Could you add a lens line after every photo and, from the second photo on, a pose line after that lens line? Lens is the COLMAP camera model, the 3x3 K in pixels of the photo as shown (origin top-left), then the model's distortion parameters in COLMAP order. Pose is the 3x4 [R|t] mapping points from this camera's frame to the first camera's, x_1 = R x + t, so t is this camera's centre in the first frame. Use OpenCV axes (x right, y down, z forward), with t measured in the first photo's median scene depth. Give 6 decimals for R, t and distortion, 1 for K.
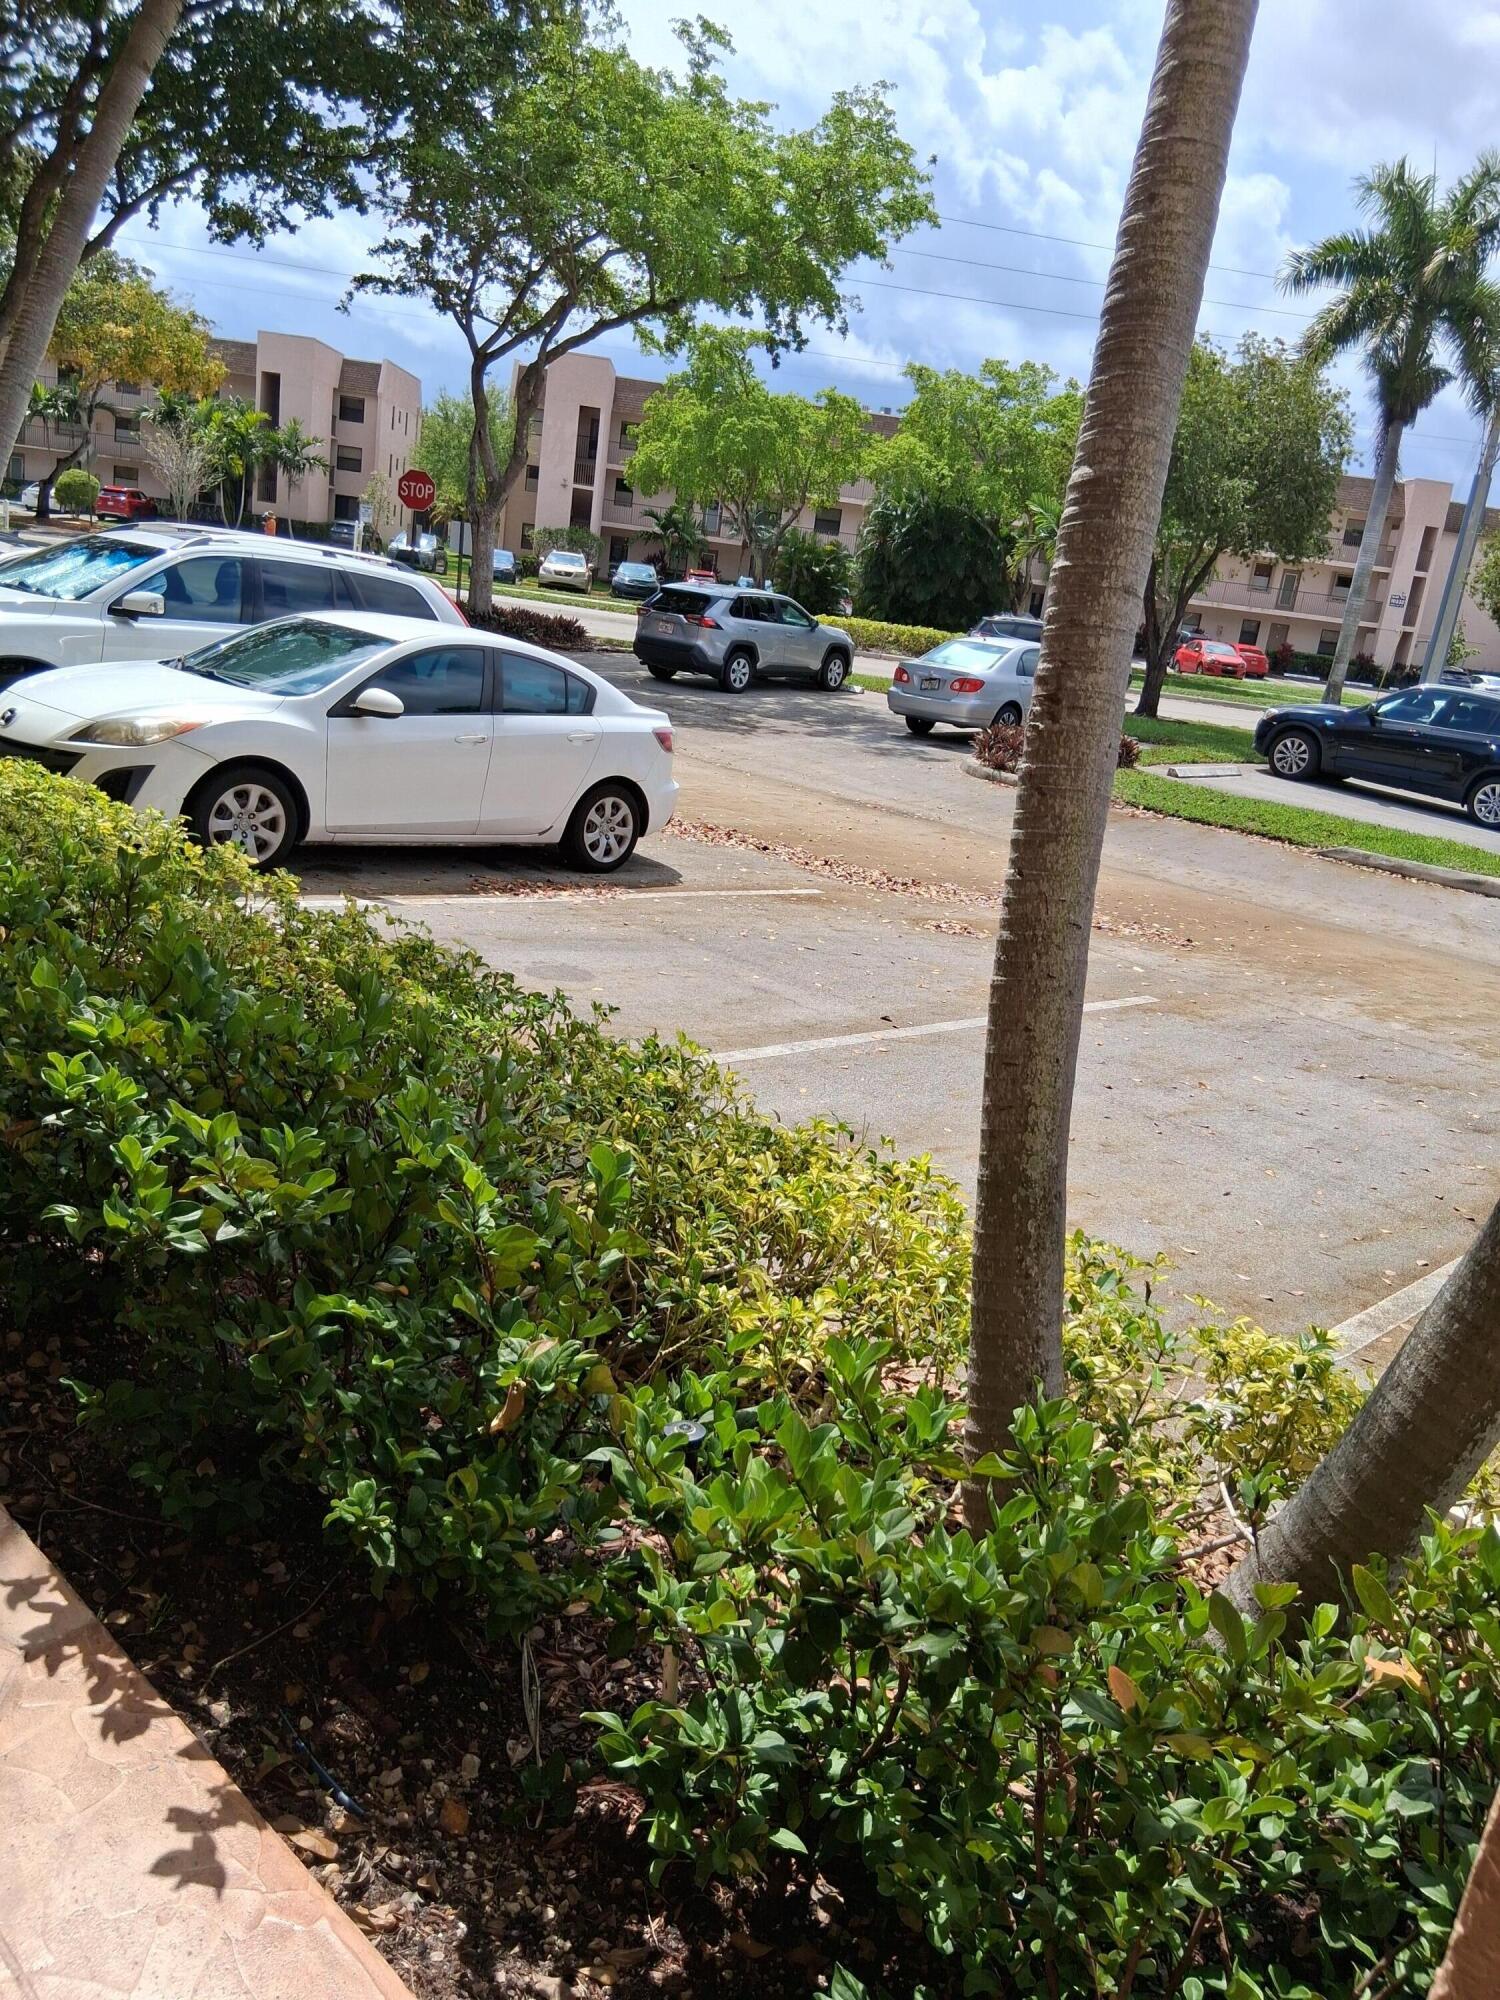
lens RADIAL K [[1647.3, 0, 742.2], [0, 1647.3, 999.9], [0, 0, 1]] dist [0.058269, -0.044068]
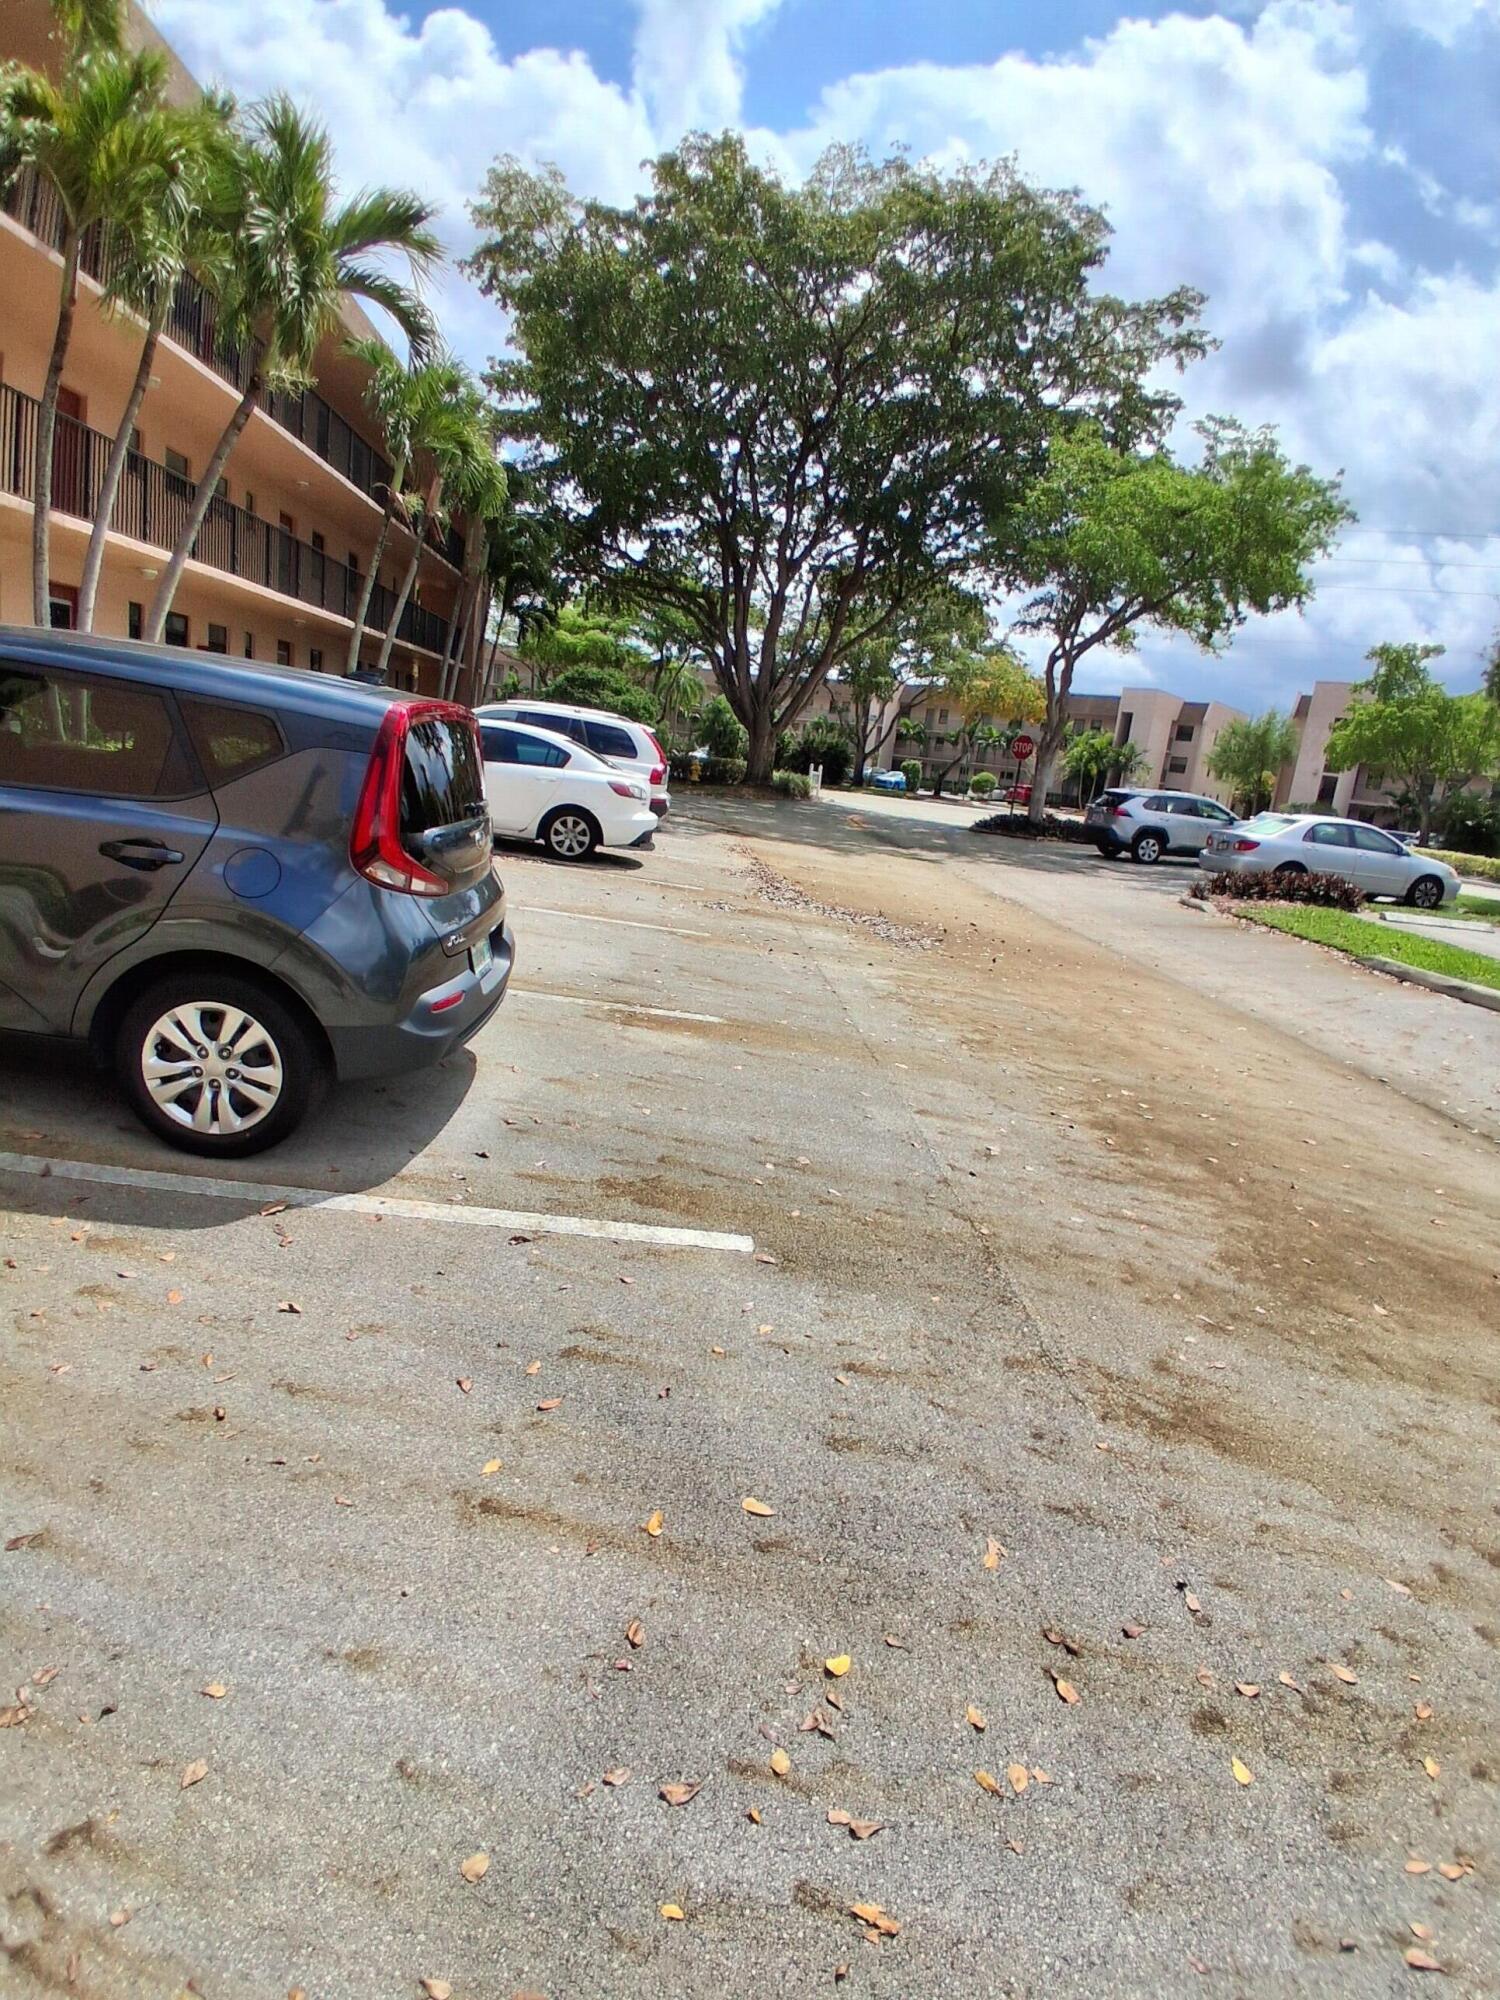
lens RADIAL K [[1027.4, 0, 744.1], [0, 1027.4, 1011.3], [0, 0, 1]] dist [0.000880, -0.000675]
pose [[0.751651, 0.125699, -0.647472, 0.118501], [-0.192496, 0.980740, -0.033070, 0.011705], [0.630845, 0.149493, 0.761371, 0.050884]]
